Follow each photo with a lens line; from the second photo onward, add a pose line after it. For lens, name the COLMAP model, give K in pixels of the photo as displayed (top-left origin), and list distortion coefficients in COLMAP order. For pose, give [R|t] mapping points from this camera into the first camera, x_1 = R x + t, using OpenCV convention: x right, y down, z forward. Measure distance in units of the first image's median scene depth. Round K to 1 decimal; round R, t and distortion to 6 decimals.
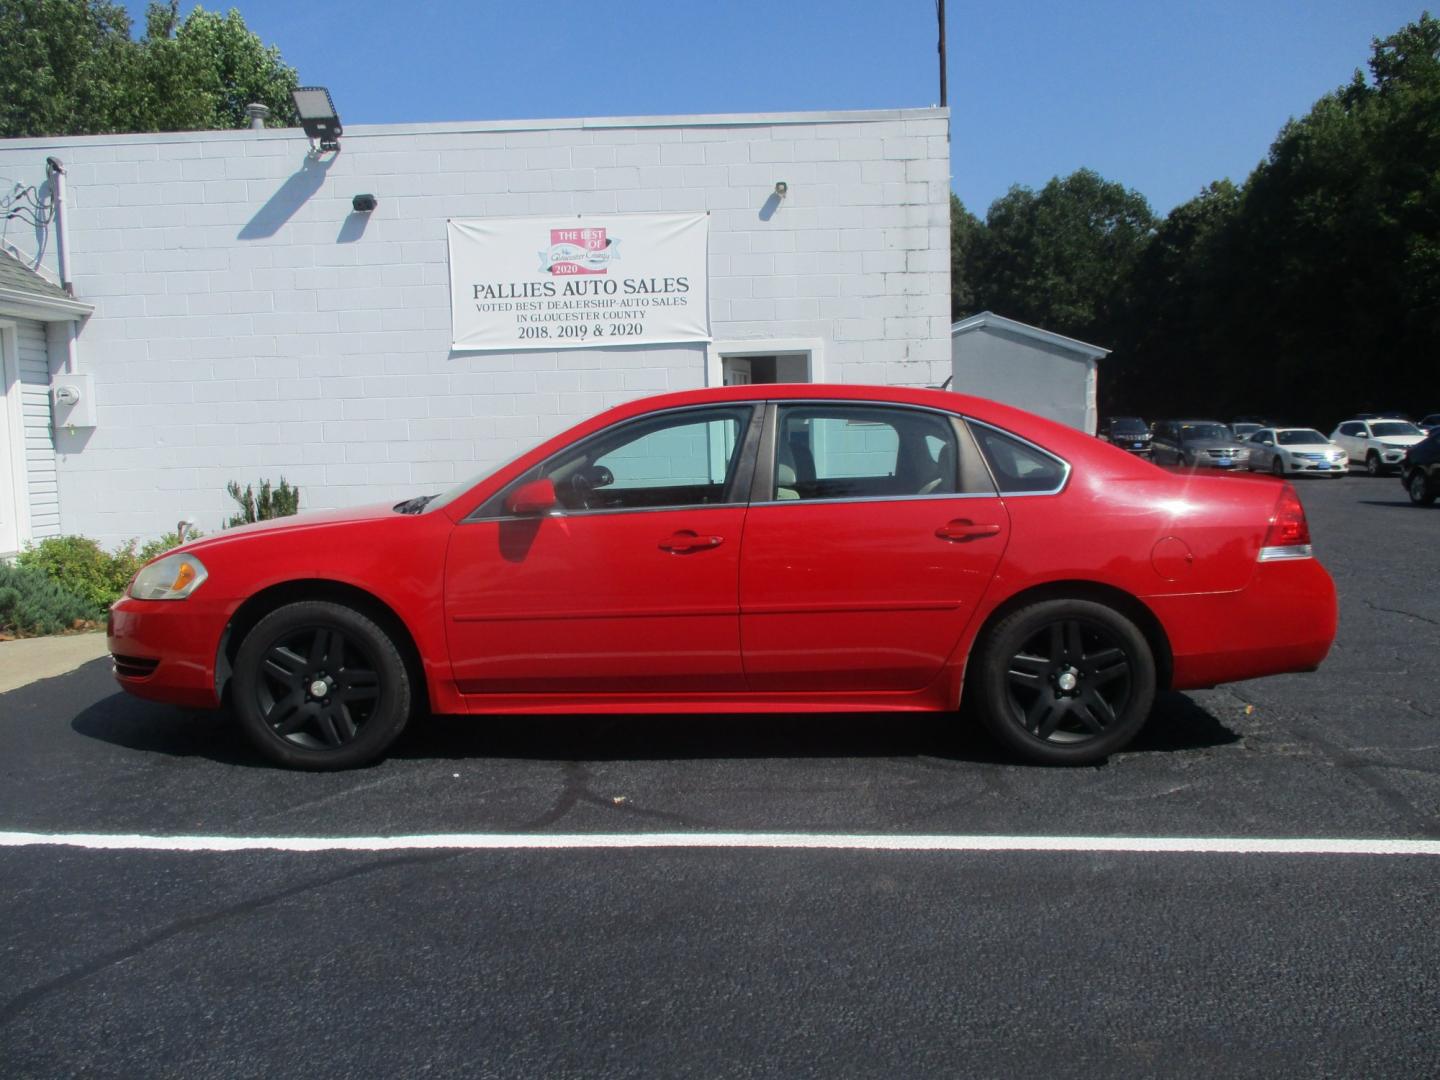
lens RADIAL K [[1191.5, 0, 720.2], [0, 1191.5, 542.6], [0, 0, 1]] dist [-0.033645, 0.006403]
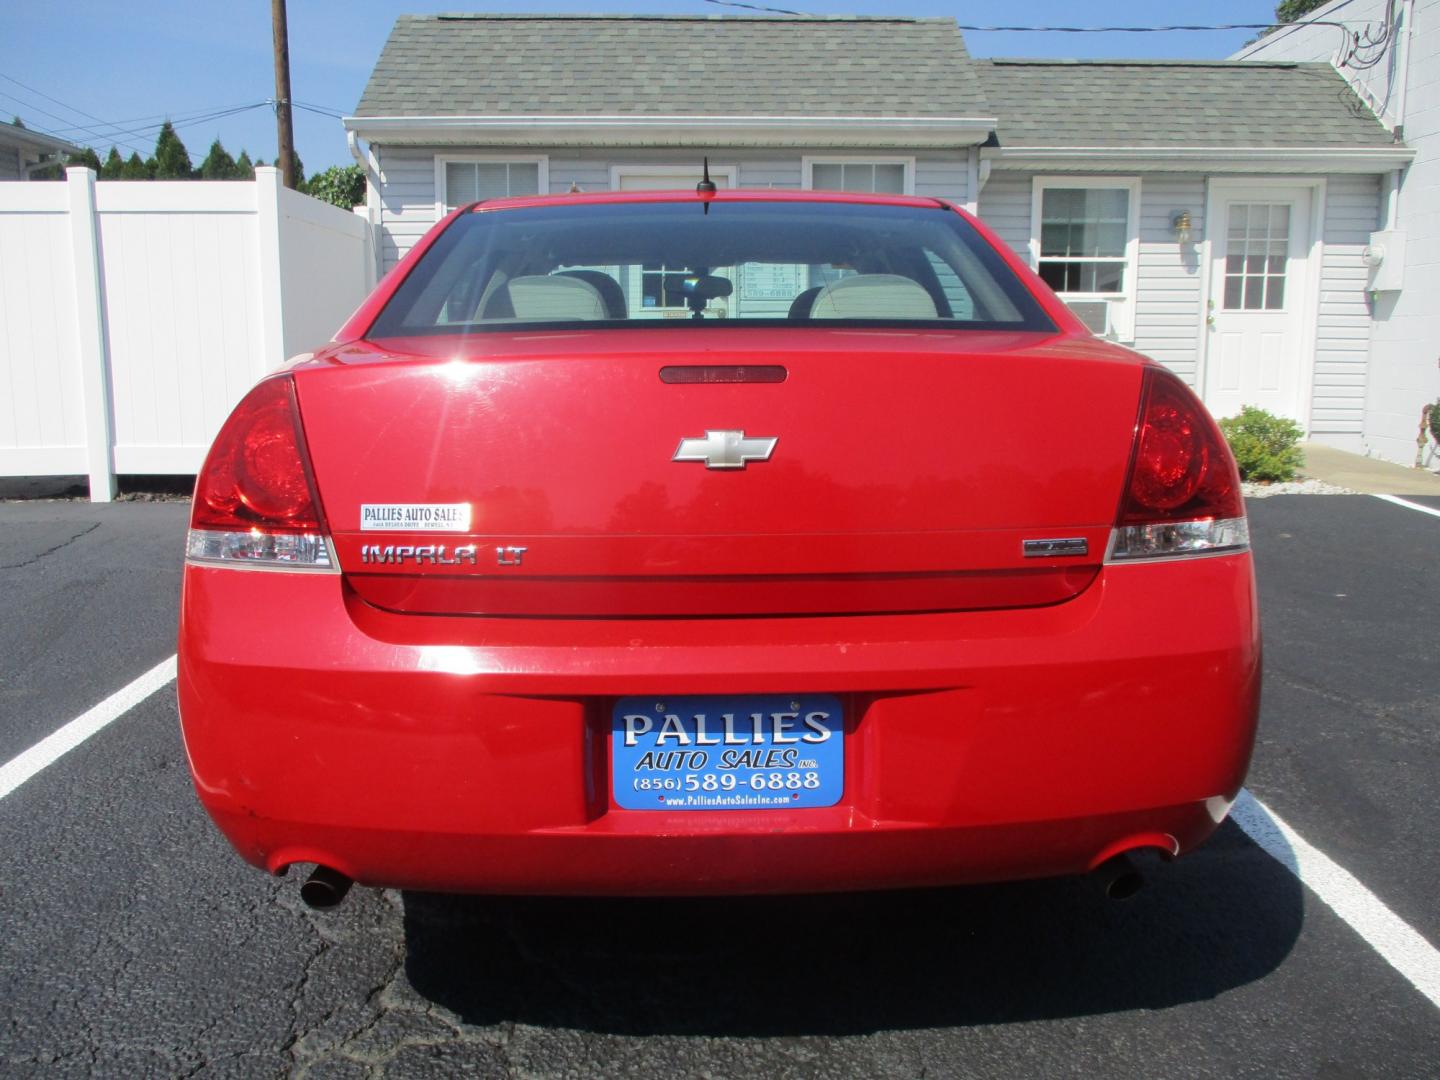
lens RADIAL K [[1191.5, 0, 712.9], [0, 1191.5, 537.8], [0, 0, 1]] dist [-0.033645, 0.006403]
pose [[0.038530, 0.187203, -0.981565, 0.357881], [-0.088411, 0.979081, 0.183259, -0.033849], [0.995339, 0.079720, 0.054275, 0.466031]]
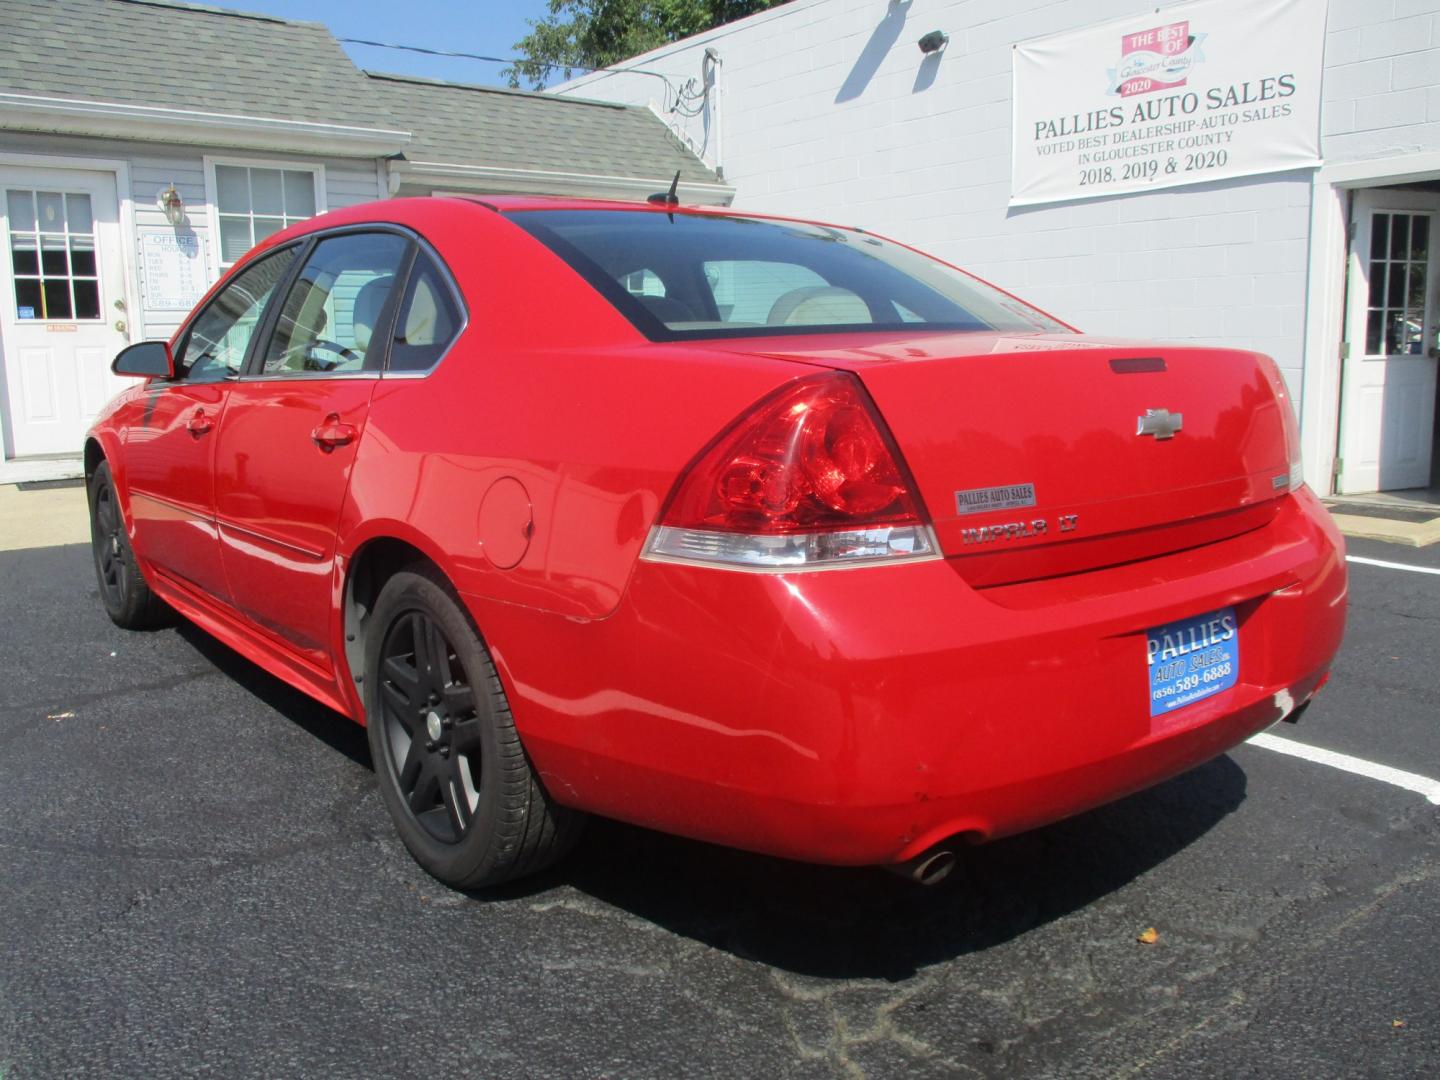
lens RADIAL K [[1191.5, 0, 708.9], [0, 1191.5, 543.8], [0, 0, 1]] dist [-0.033645, 0.006403]
pose [[0.631713, 0.140181, -0.762422, 0.311558], [-0.068123, 0.989748, 0.125534, -0.017630], [0.772203, -0.027363, 0.634786, 0.303102]]
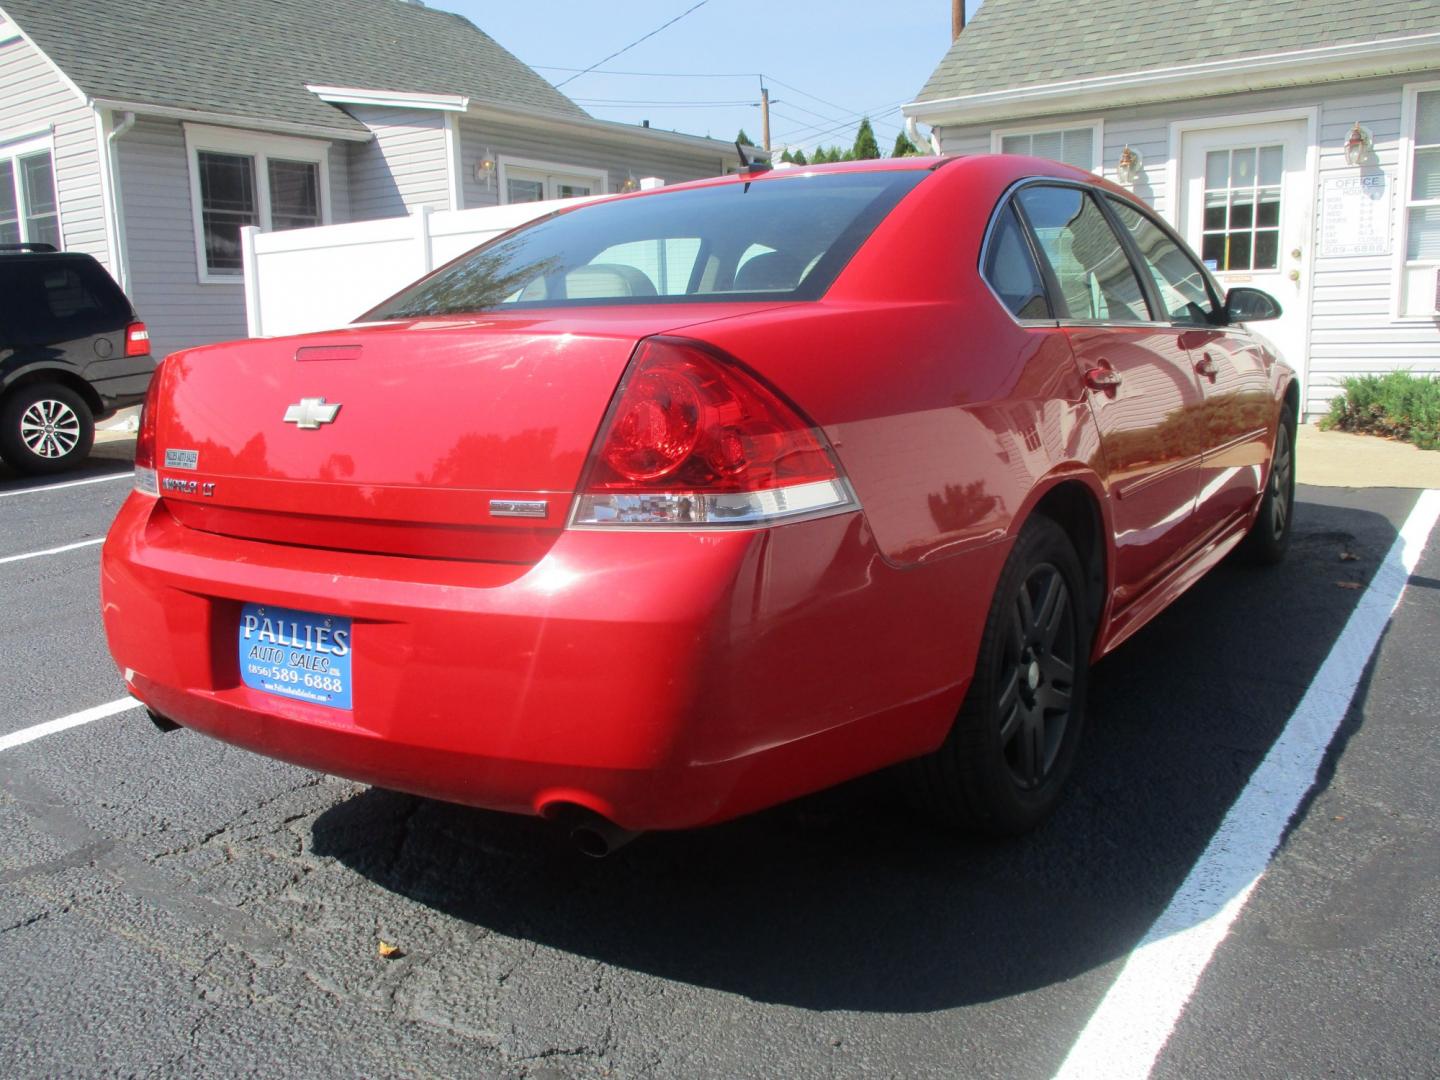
lens RADIAL K [[1191.5, 0, 712.2], [0, 1191.5, 537.3], [0, 0, 1]] dist [-0.033645, 0.006403]
pose [[-0.543596, 0.186818, -0.818293, 0.331701], [-0.029999, 0.969968, 0.241374, -0.045152], [0.838811, 0.155758, -0.521667, 0.623634]]
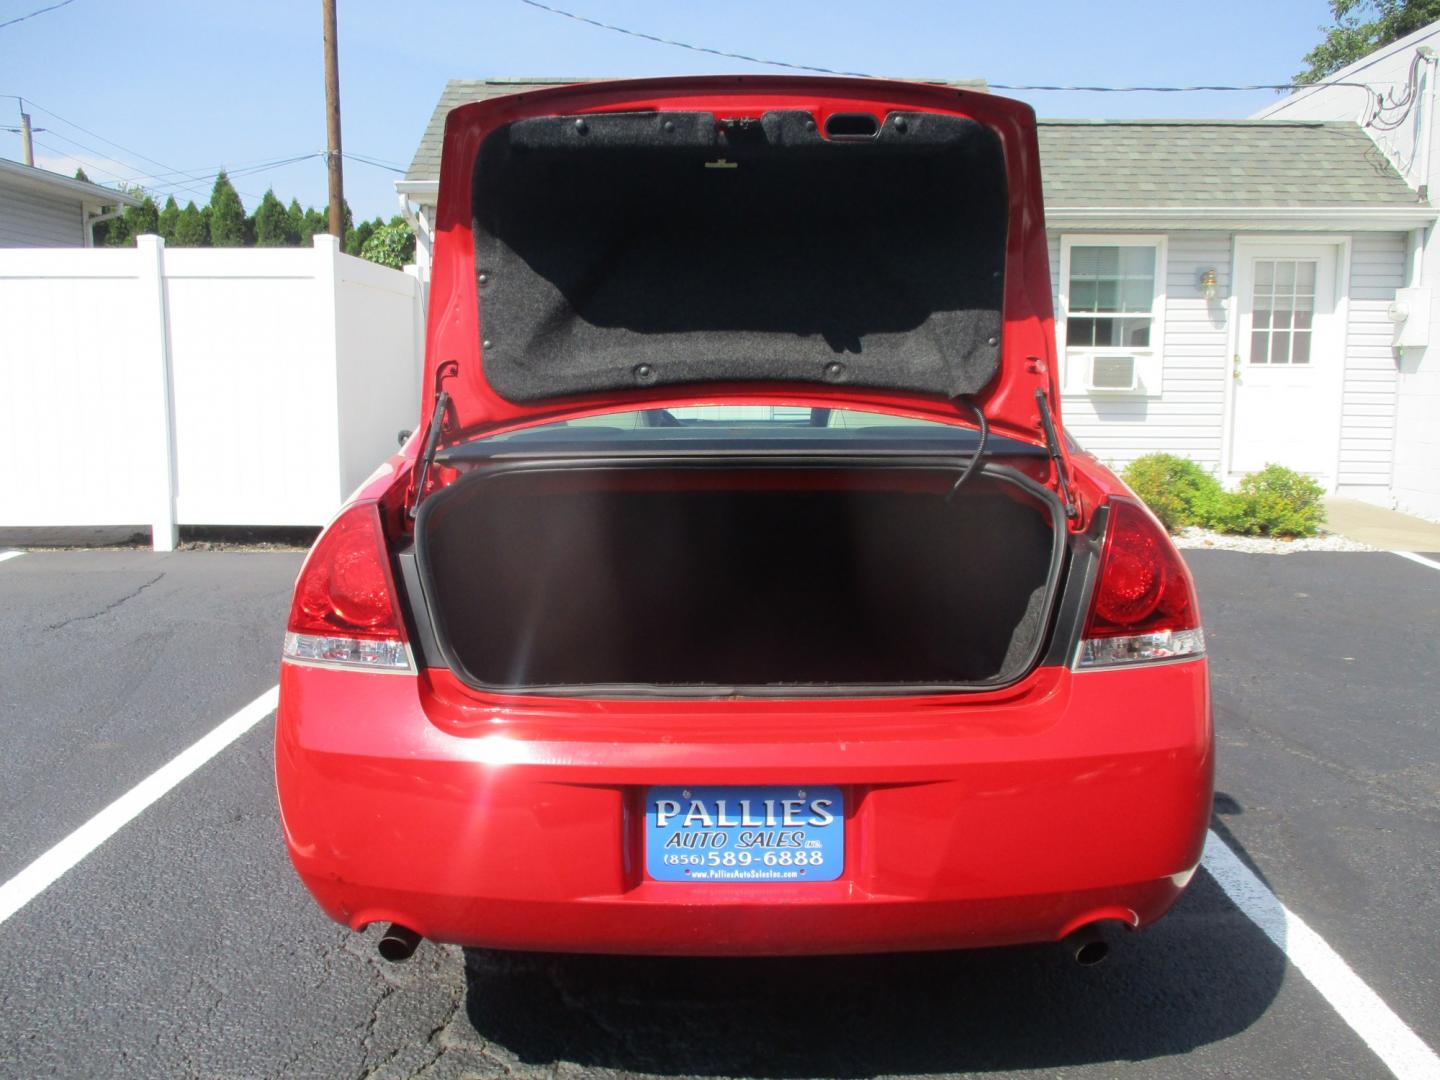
lens RADIAL K [[1191.5, 0, 712.1], [0, 1191.5, 540.6], [0, 0, 1]] dist [-0.033645, 0.006403]
pose [[0.006310, 0.162104, -0.986753, 0.380712], [-0.089703, 0.982887, 0.160895, -0.049556], [0.995949, 0.087500, 0.020744, 0.466029]]
